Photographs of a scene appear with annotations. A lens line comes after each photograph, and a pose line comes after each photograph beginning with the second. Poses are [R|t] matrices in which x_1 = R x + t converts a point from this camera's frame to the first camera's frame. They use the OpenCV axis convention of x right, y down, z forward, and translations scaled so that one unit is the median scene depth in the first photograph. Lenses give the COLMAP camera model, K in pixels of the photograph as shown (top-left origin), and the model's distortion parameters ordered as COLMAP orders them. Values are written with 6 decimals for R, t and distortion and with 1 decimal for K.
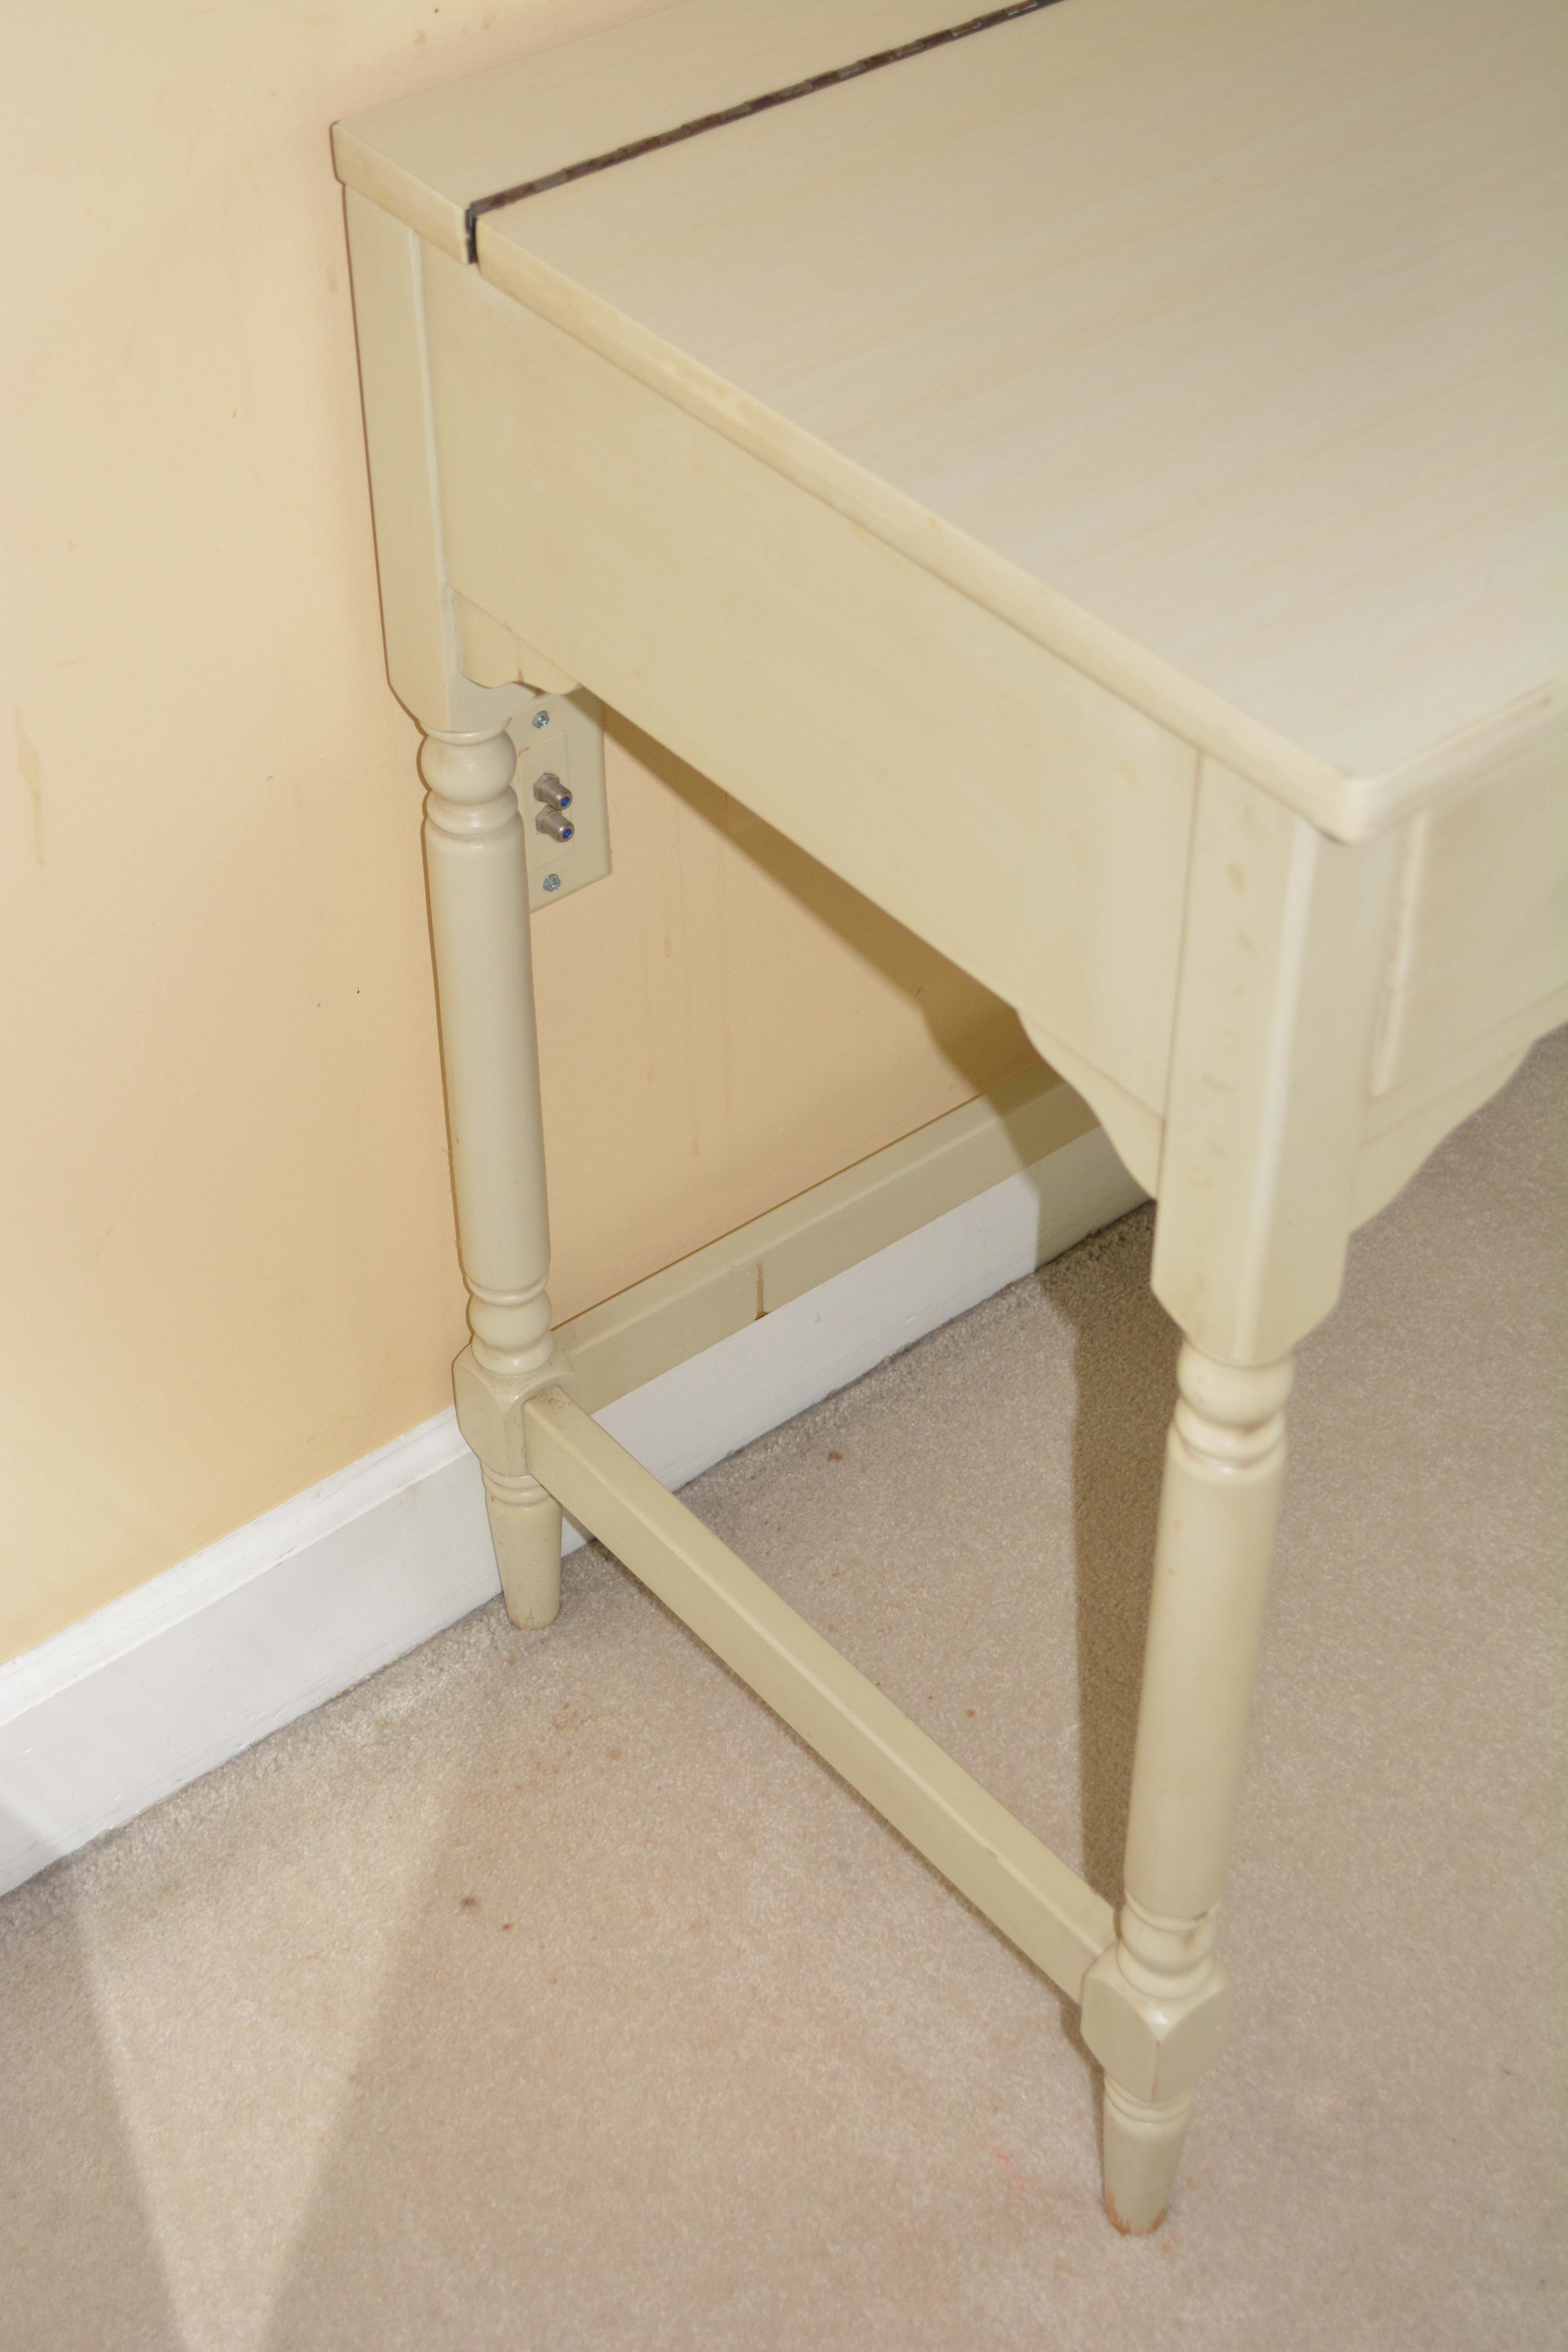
lens RADIAL K [[3574.6, 0, 784.0], [0, 3574.6, 1176.0], [0, 0, 1]] dist [-0.014923, 0.040264]
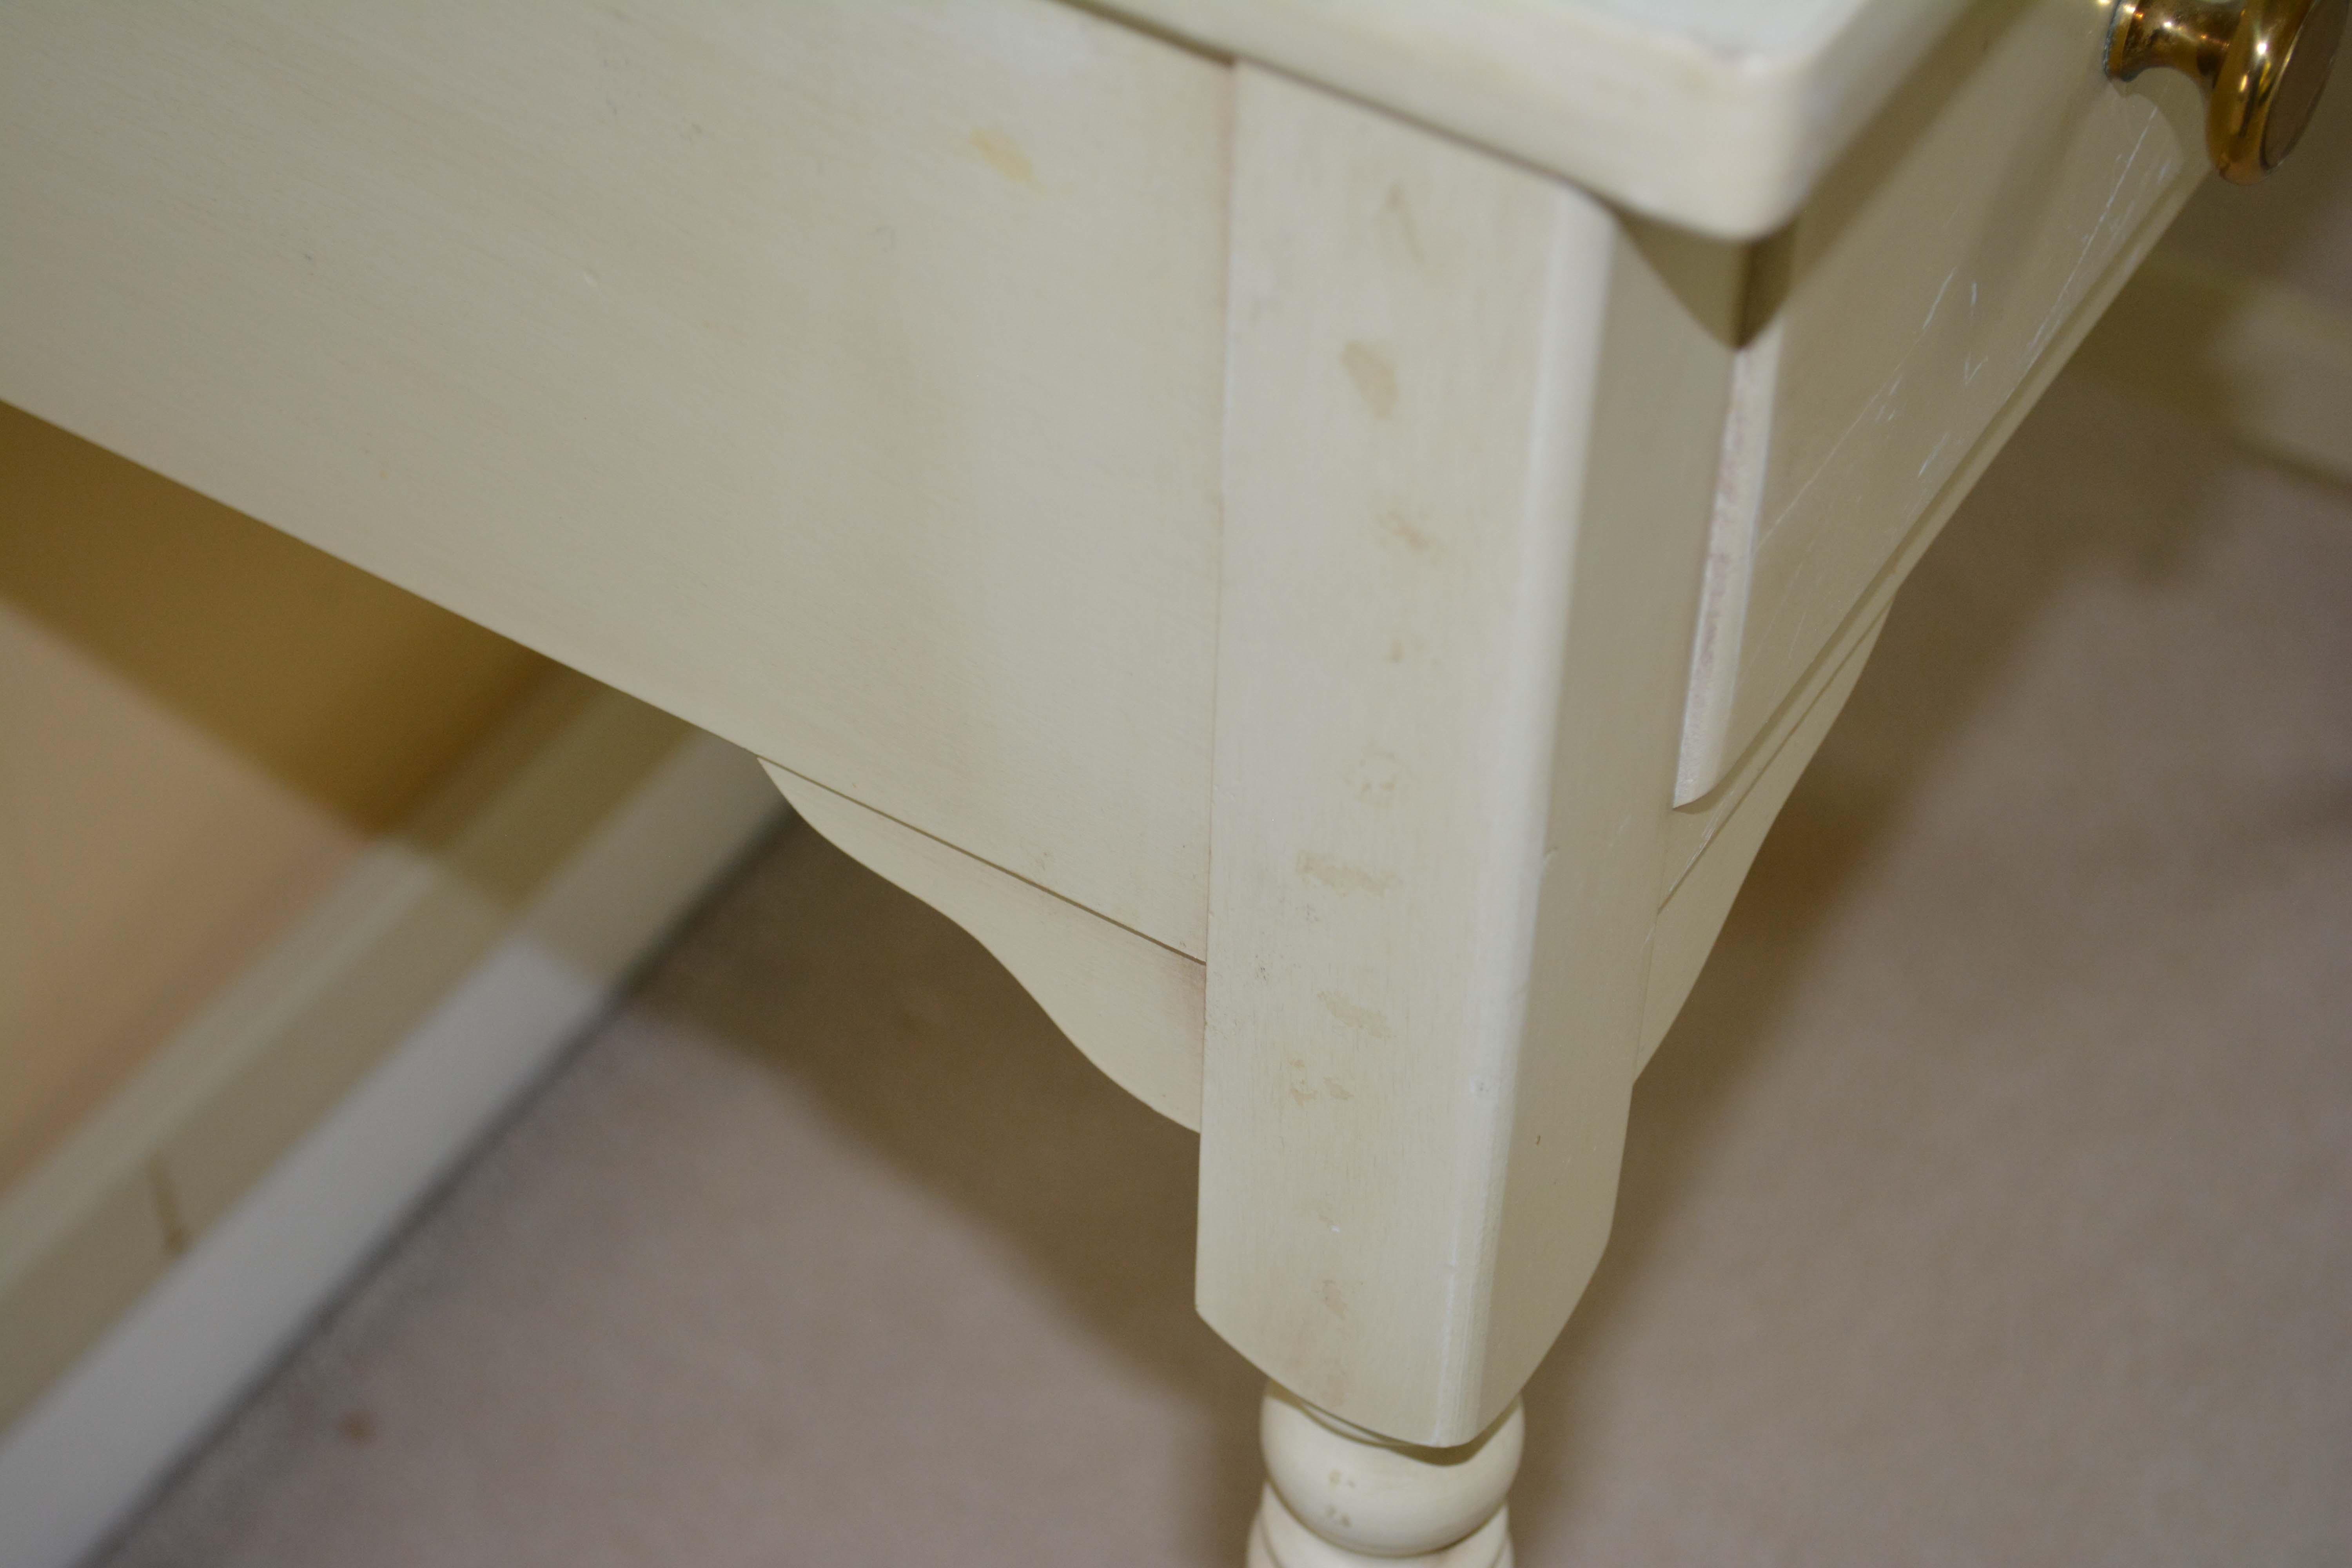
lens RADIAL K [[4312.3, 0, 1176.0], [0, 4312.3, 784.0], [0, 0, 1]] dist [0.018939, -0.024925]
pose [[0.942112, -0.228659, 0.245233, -0.011861], [0.213827, 0.973091, 0.085865, -0.077035], [-0.258268, -0.028457, 0.965654, 0.514306]]
